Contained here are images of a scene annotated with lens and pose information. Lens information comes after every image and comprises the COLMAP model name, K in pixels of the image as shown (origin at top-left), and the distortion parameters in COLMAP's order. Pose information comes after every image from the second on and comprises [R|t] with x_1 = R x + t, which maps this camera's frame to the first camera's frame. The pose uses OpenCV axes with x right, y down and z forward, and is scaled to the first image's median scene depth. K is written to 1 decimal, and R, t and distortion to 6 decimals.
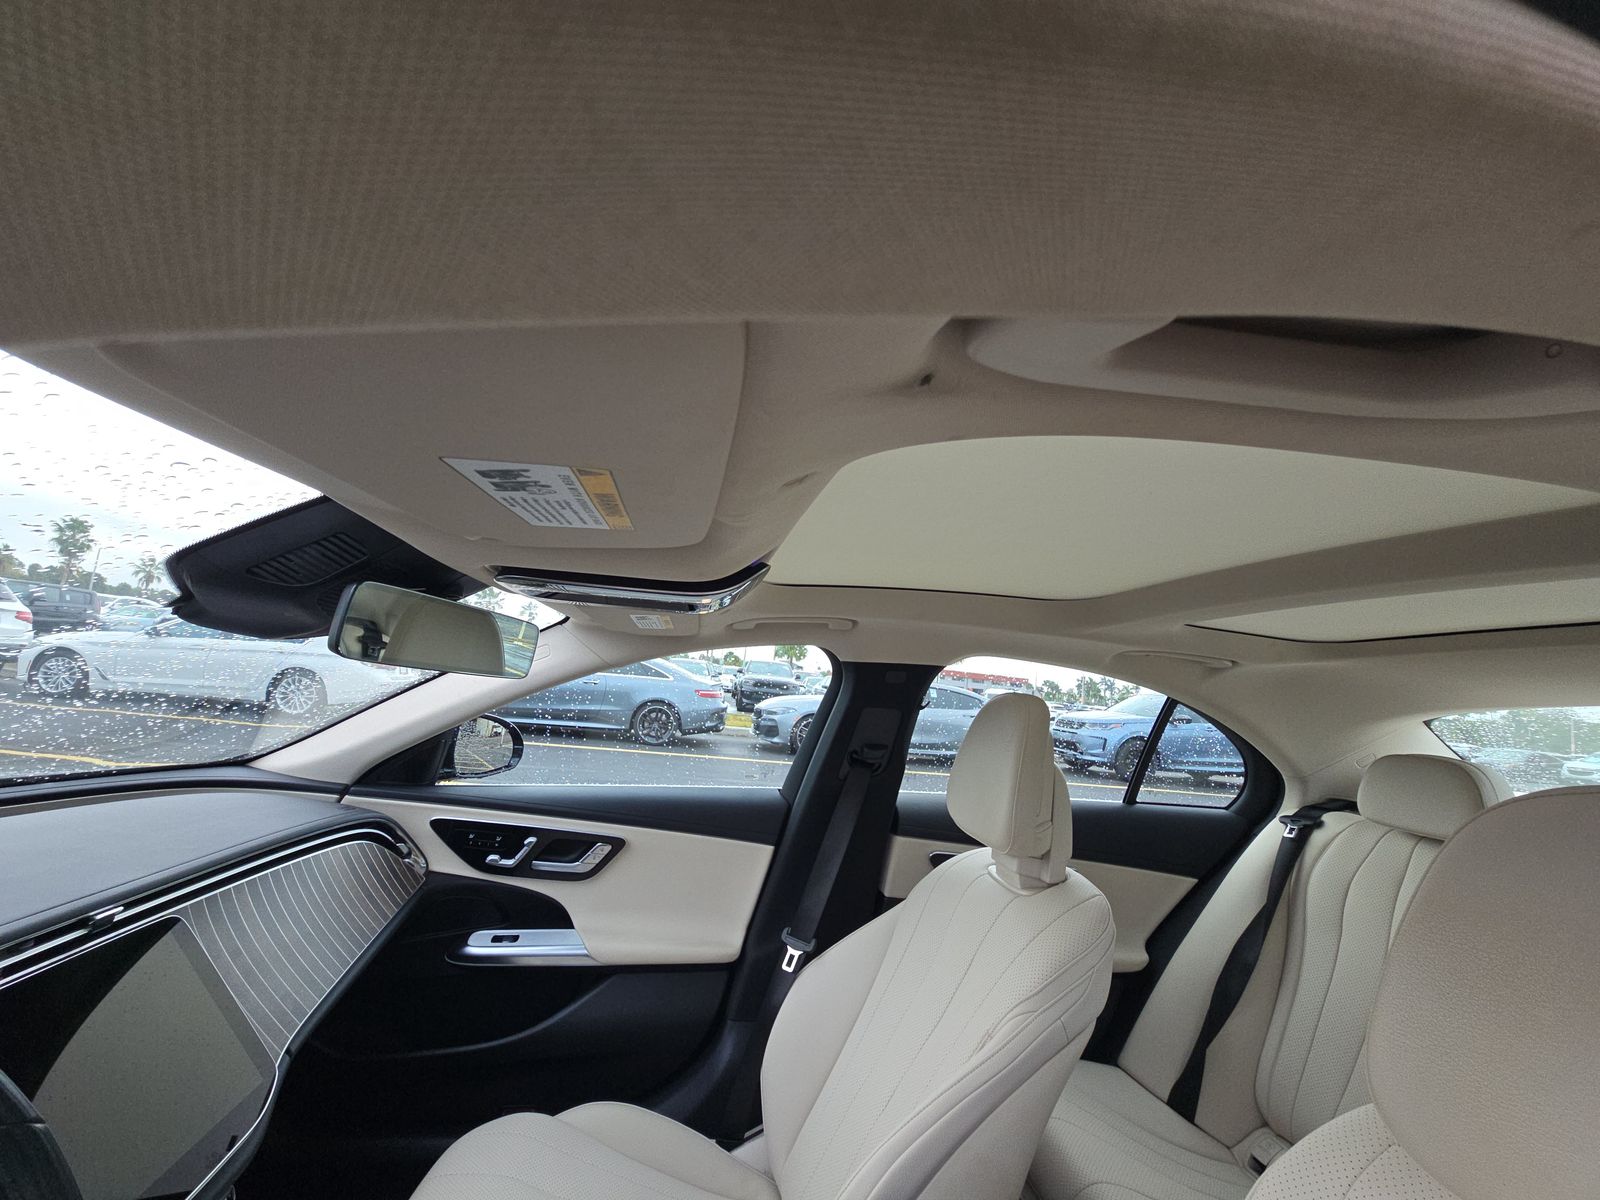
lens RADIAL K [[650.0, 0, 790.1], [0, 650.0, 595.3], [0, 0, 1]] dist [0.017496, -0.012211]
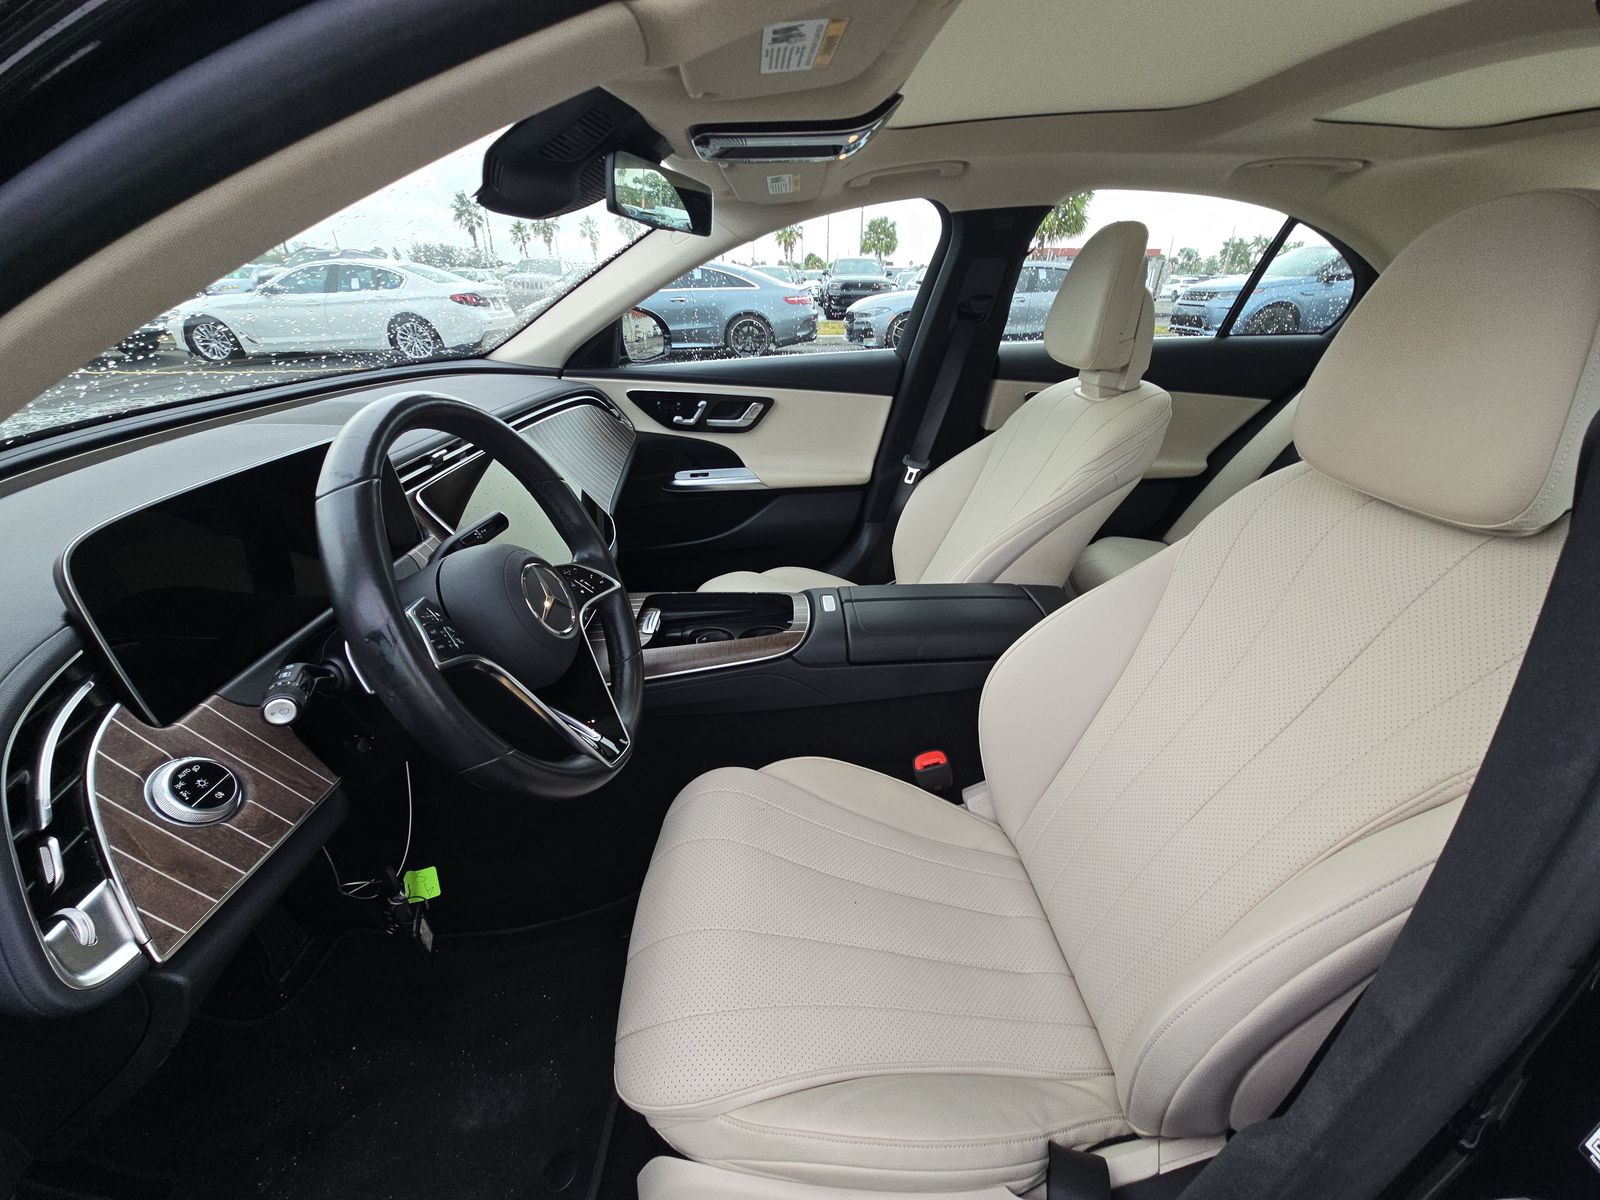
lens RADIAL K [[651.5, 0, 800.4], [0, 651.5, 591.9], [0, 0, 1]] dist [0.001298, 0.000135]
pose [[0.988883, -0.047153, -0.141019, -0.042993], [0.115663, 0.839931, 0.530225, 0.029821], [0.093444, -0.540641, 0.836047, -0.240926]]
